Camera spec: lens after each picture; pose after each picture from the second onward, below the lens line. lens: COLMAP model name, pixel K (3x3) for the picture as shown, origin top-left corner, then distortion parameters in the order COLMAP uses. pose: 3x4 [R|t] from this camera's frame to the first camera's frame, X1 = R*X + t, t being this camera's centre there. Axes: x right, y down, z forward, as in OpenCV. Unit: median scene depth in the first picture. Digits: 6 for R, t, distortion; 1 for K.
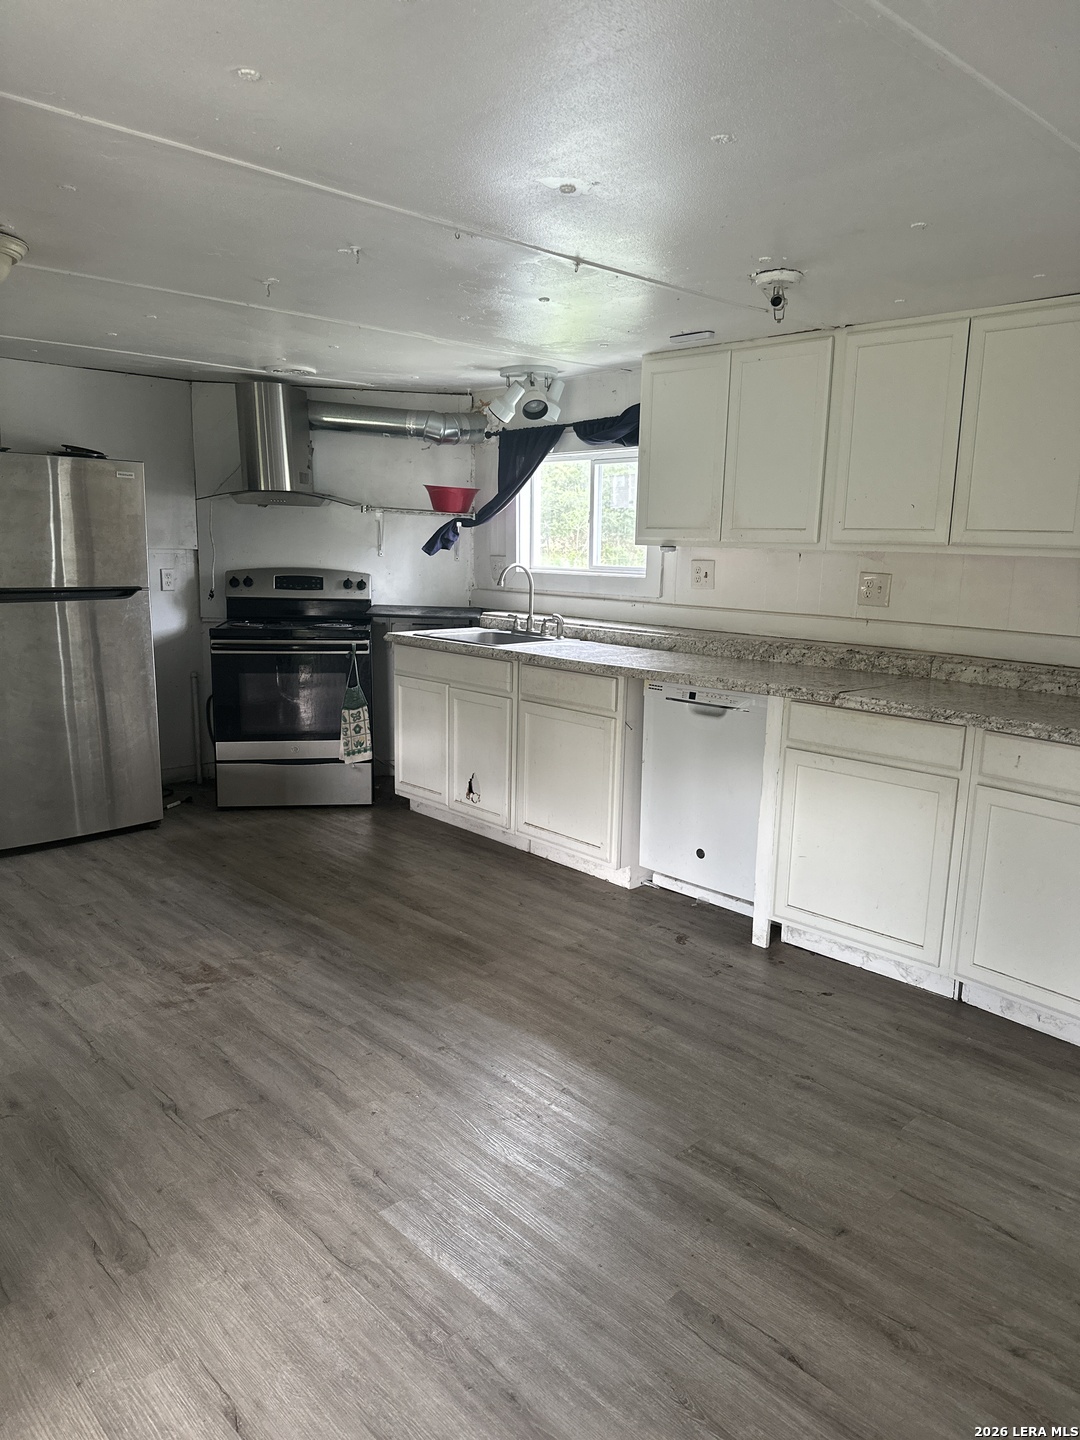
lens RADIAL K [[1017.6, 0, 540.4], [0, 1017.6, 718.0], [0, 0, 1]] dist [-0.005795, -0.001605]
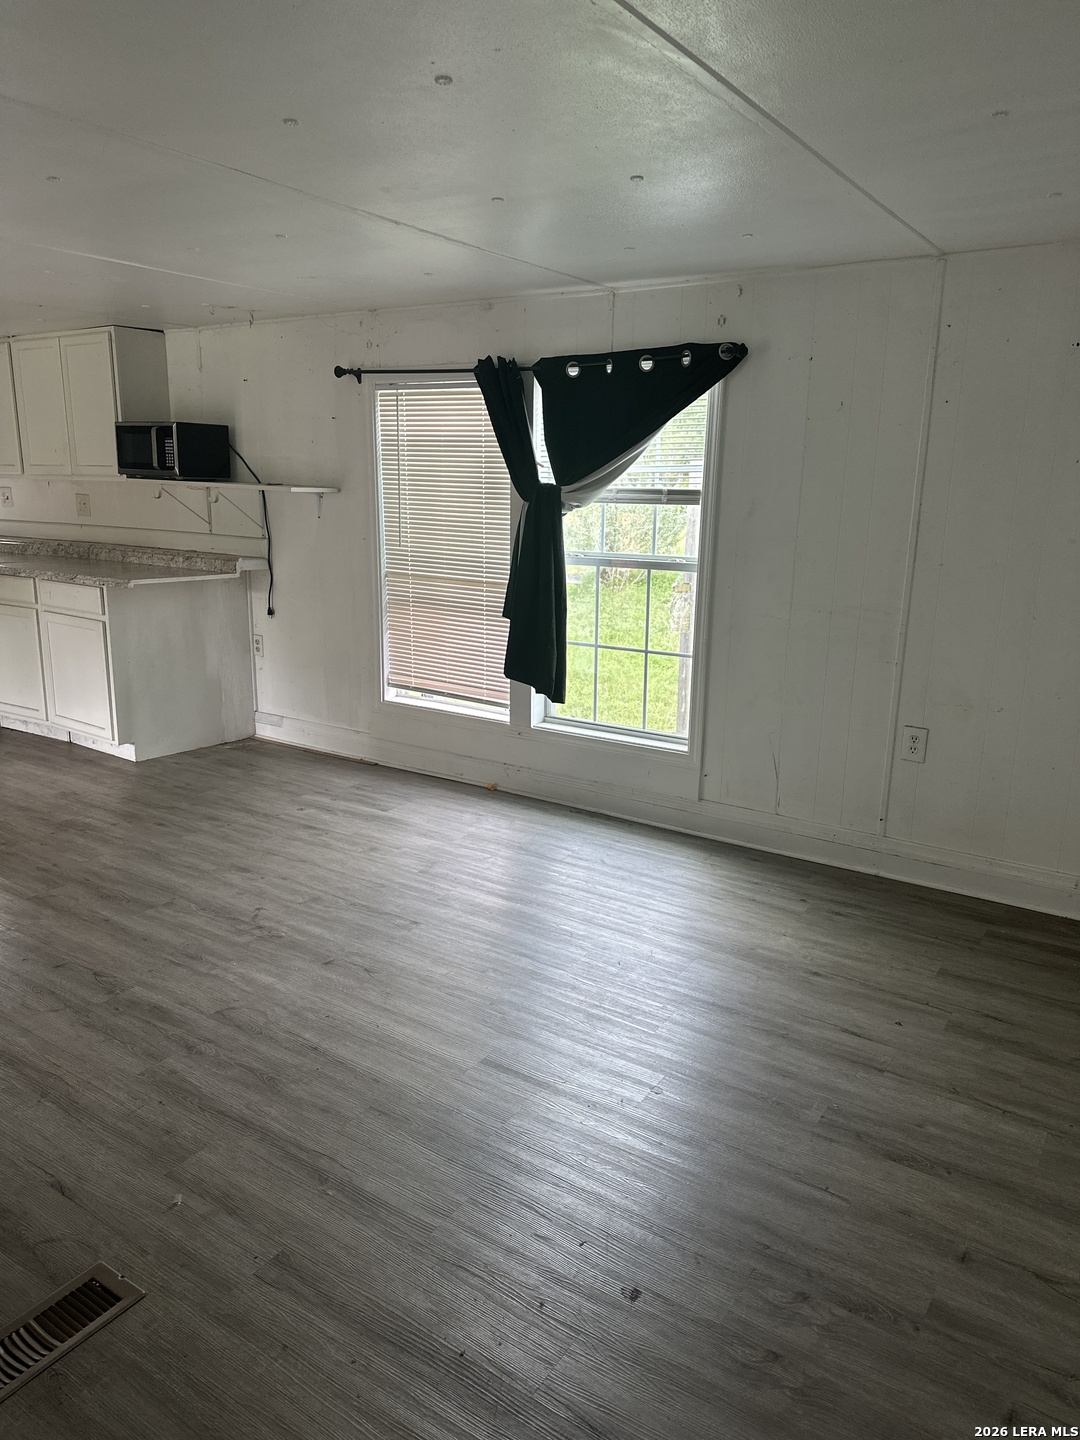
lens RADIAL K [[1017.6, 0, 540.0], [0, 1017.6, 725.8], [0, 0, 1]] dist [-0.005795, -0.001605]
pose [[0.976102, -0.052001, 0.210998, 0.680676], [0.039395, 0.997203, 0.063519, 0.142226], [-0.213711, -0.053689, 0.975421, -0.699705]]
